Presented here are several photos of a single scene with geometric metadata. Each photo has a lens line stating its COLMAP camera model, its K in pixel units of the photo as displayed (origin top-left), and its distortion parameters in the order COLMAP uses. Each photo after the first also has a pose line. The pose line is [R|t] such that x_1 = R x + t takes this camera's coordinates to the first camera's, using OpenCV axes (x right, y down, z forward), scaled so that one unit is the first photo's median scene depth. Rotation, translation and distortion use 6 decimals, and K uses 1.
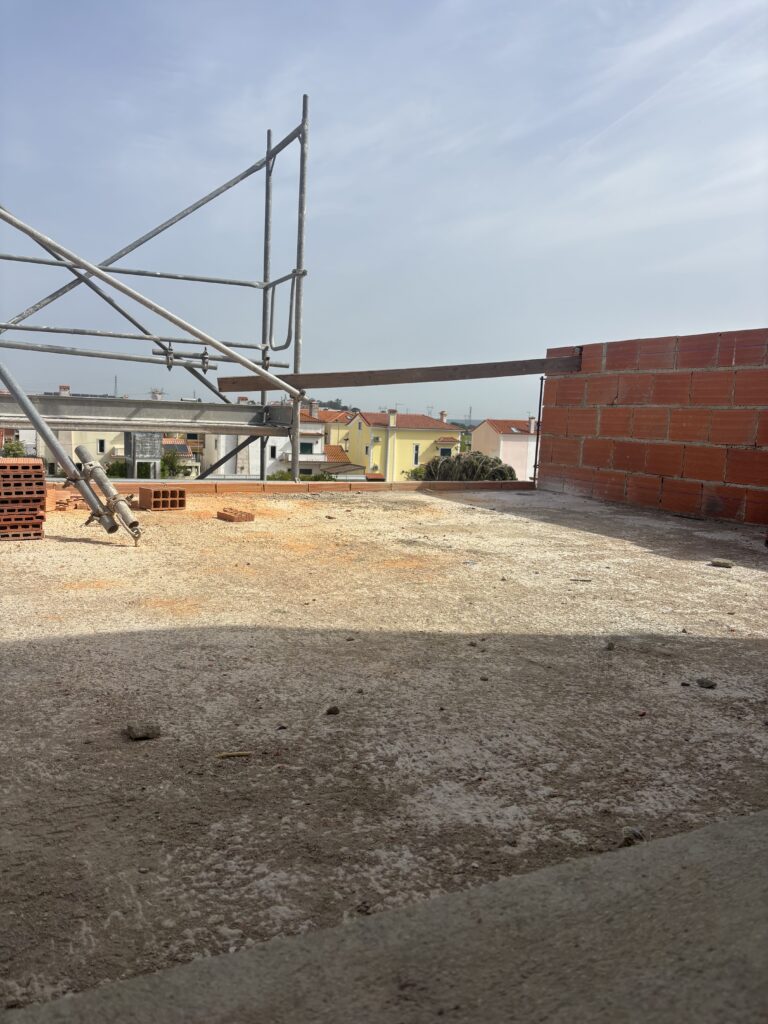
lens RADIAL K [[774.5, 0, 382.0], [0, 774.5, 511.5], [0, 0, 1]] dist [0.049262, -0.057821]
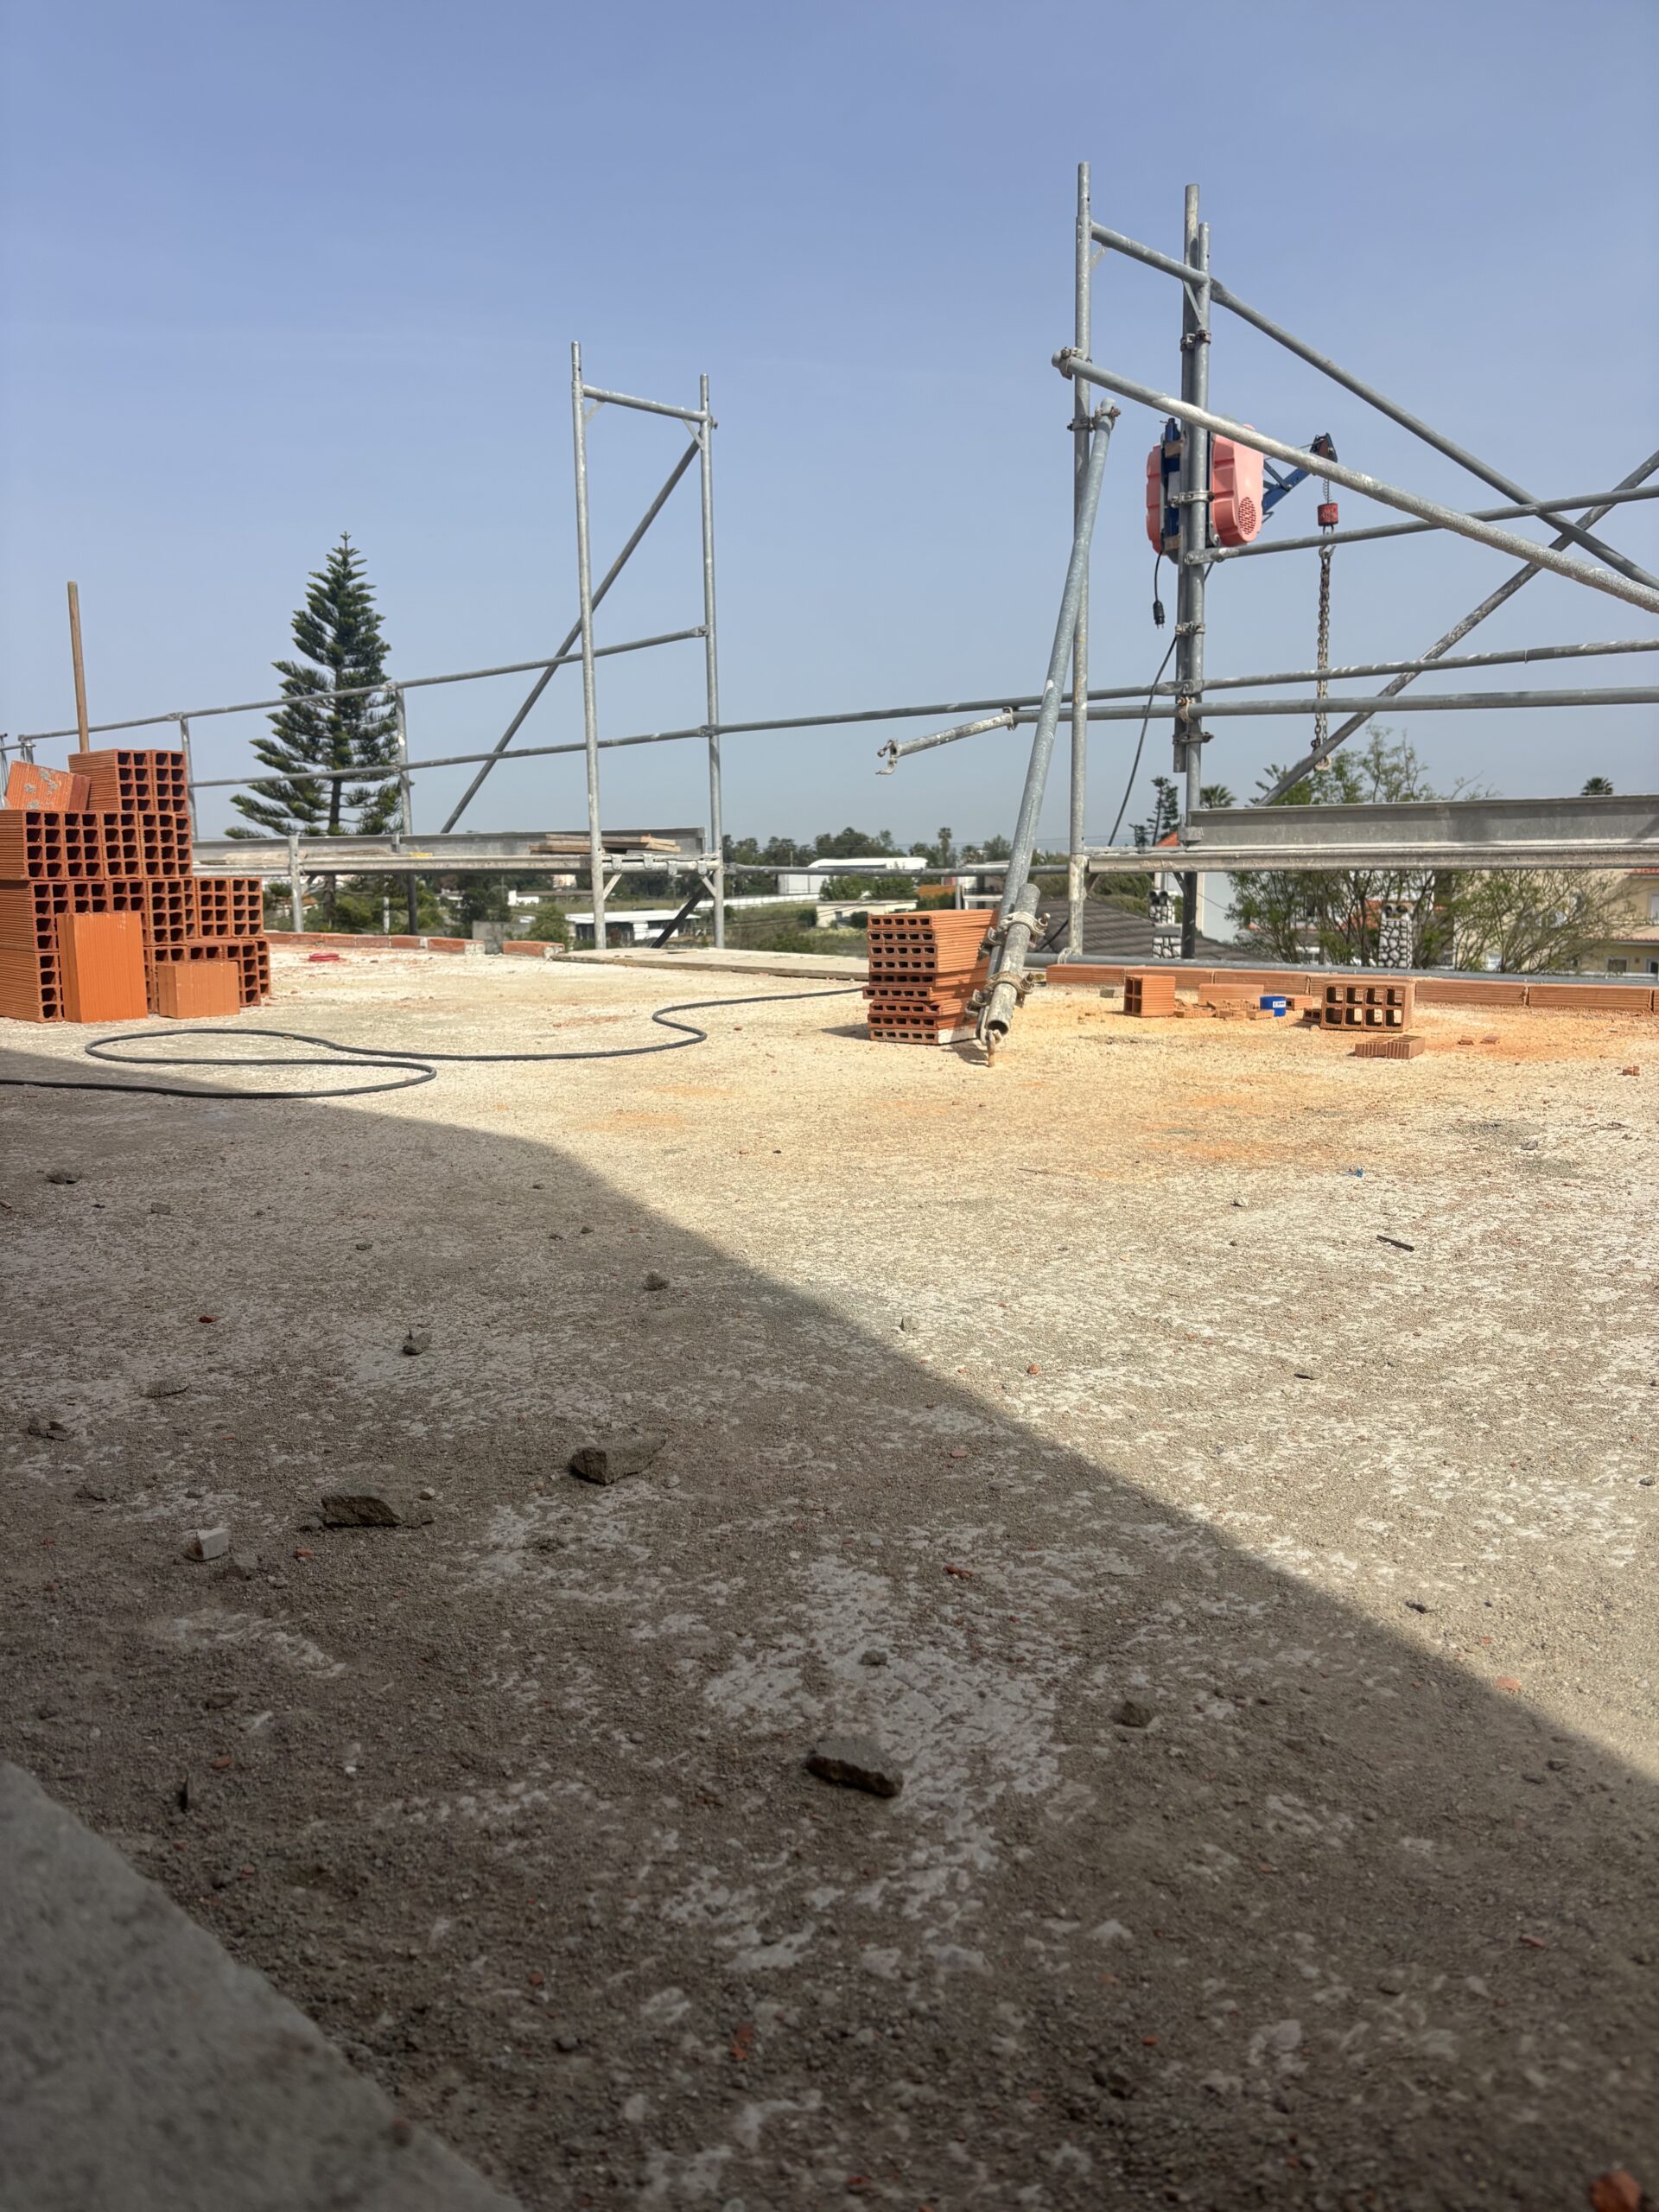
lens RADIAL K [[1672.9, 0, 815.1], [0, 1672.9, 1123.6], [0, 0, 1]] dist [0.049262, -0.057821]
pose [[0.354725, 0.099622, -0.929648, 1.094710], [-0.084586, 0.993649, 0.074205, 0.012724], [0.931137, 0.052313, 0.360899, 0.711590]]
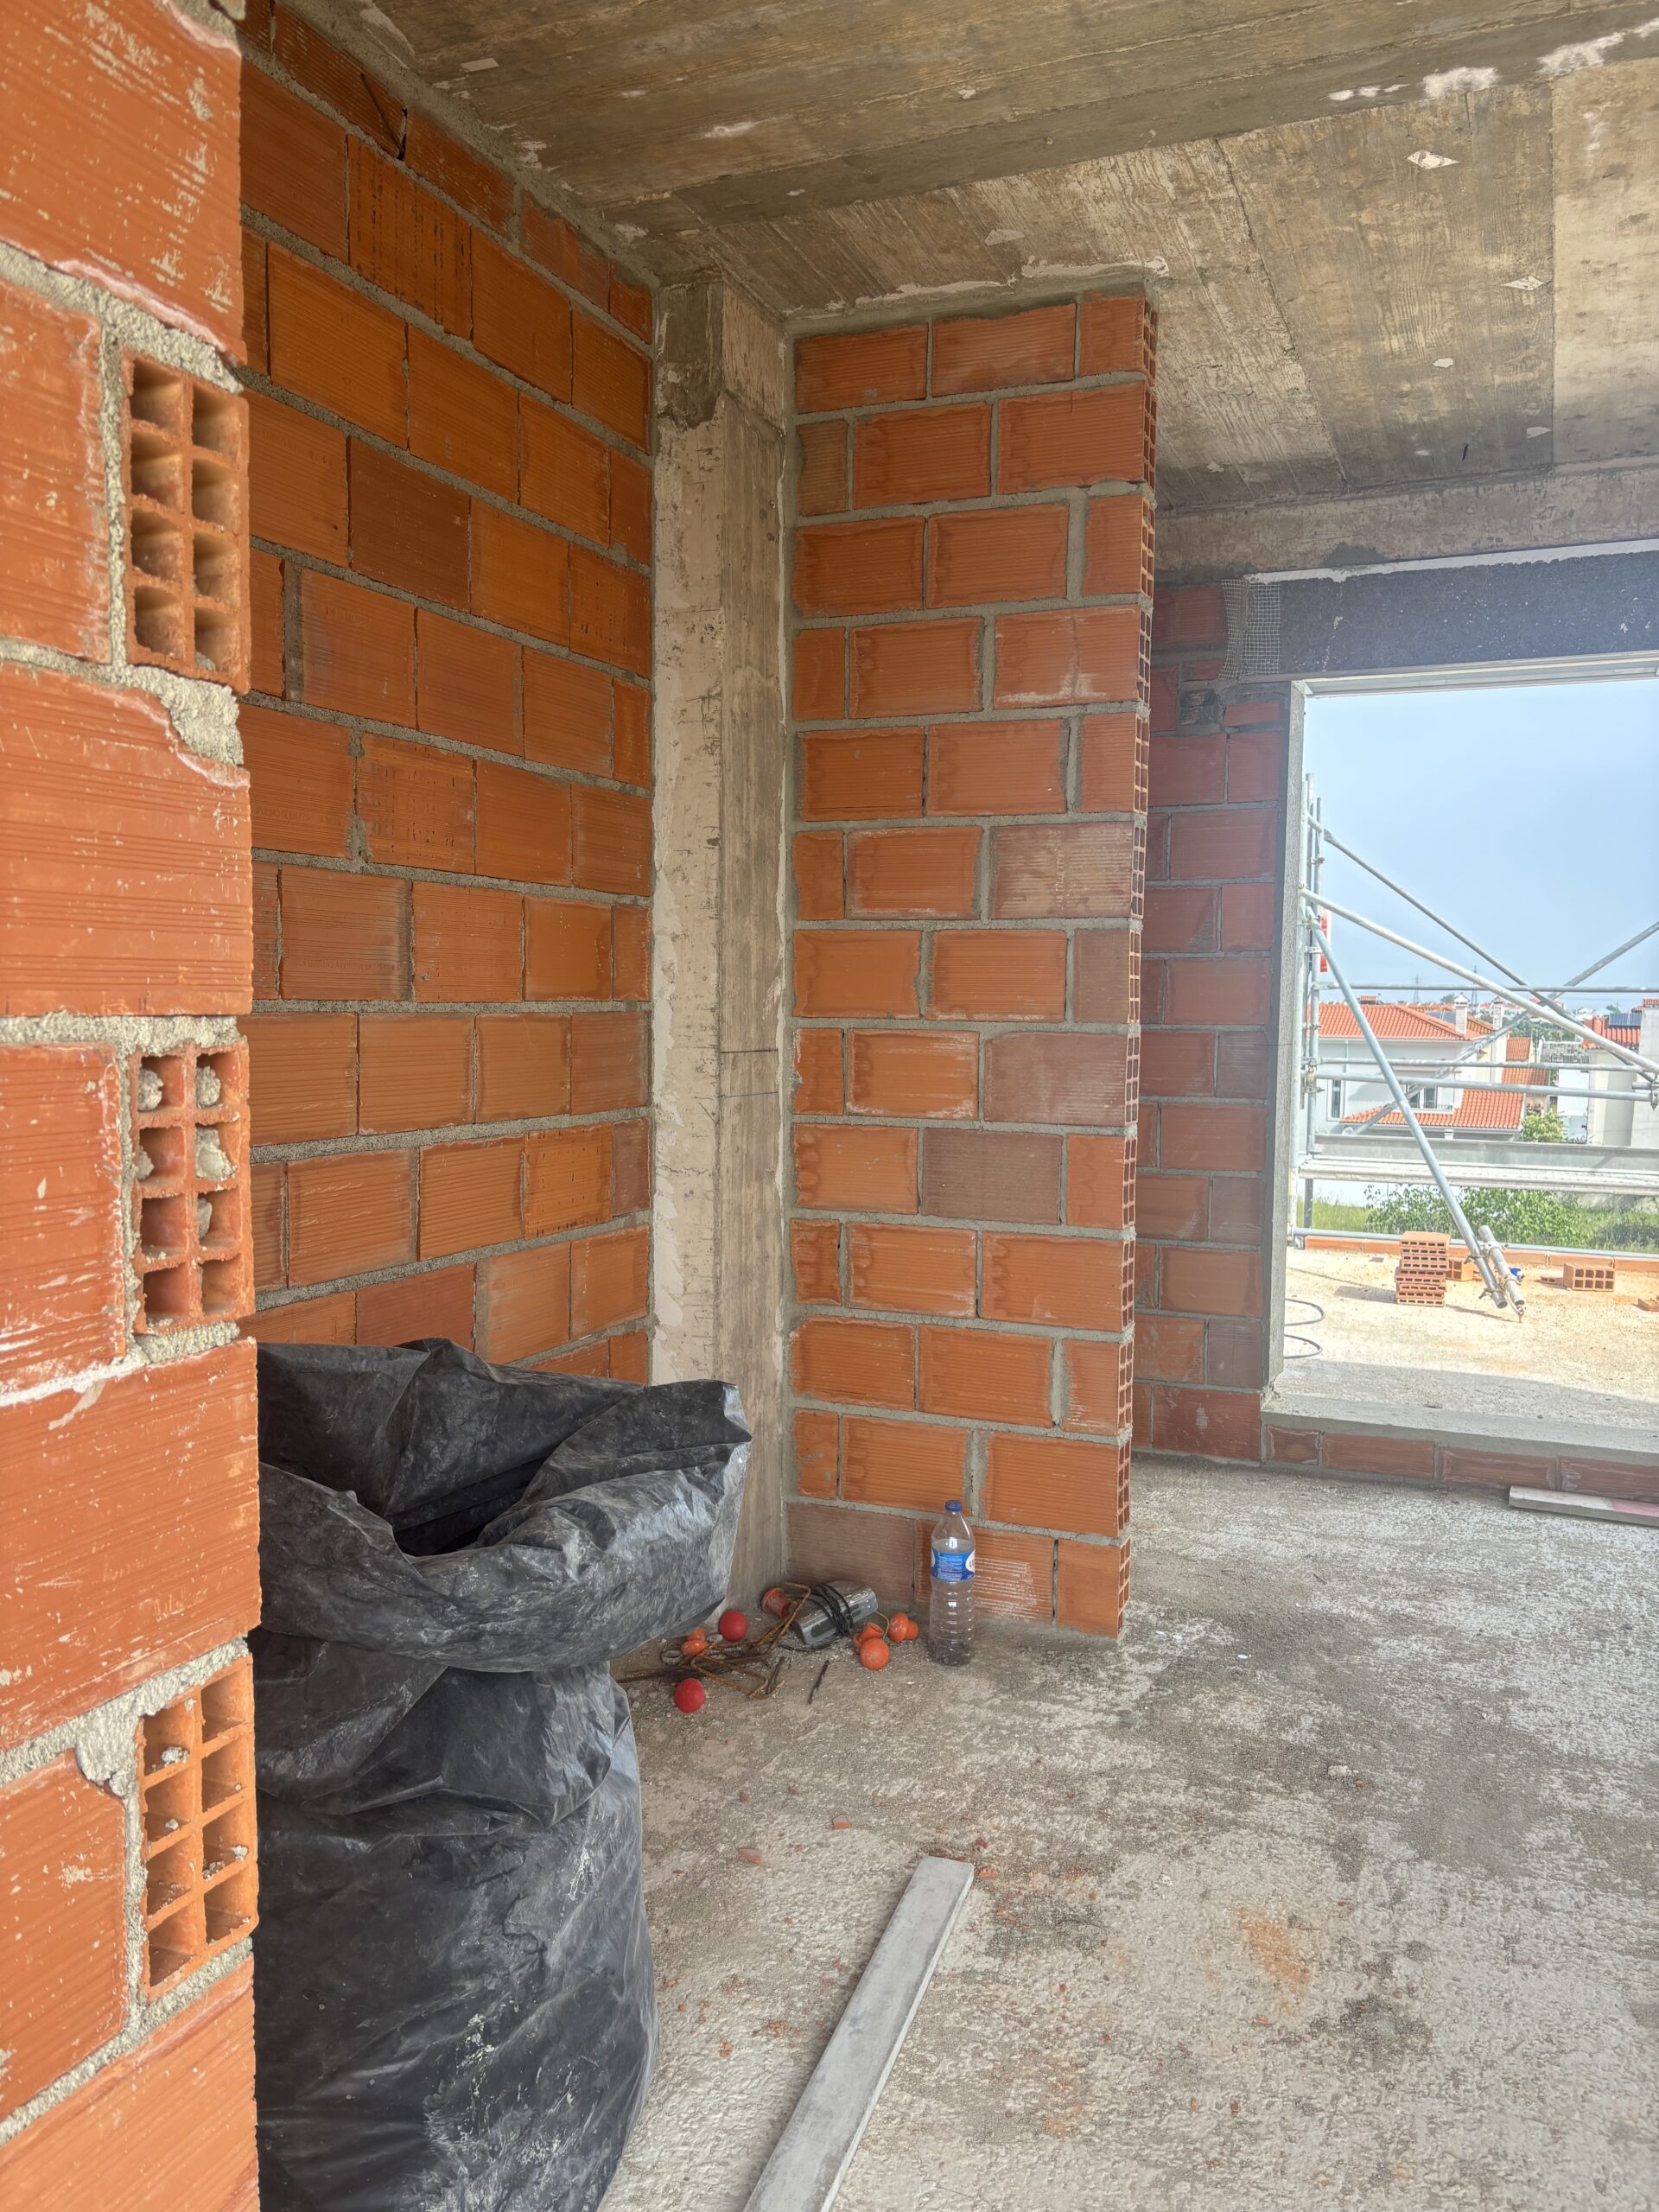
lens RADIAL K [[1672.9, 0, 833.9], [0, 1672.9, 1117.5], [0, 0, 1]] dist [0.049262, -0.057821]
pose [[0.665218, 0.017710, -0.746439, 1.242932], [-0.078267, 0.995865, -0.046123, -0.089619], [0.742535, 0.089104, 0.663854, -2.040933]]
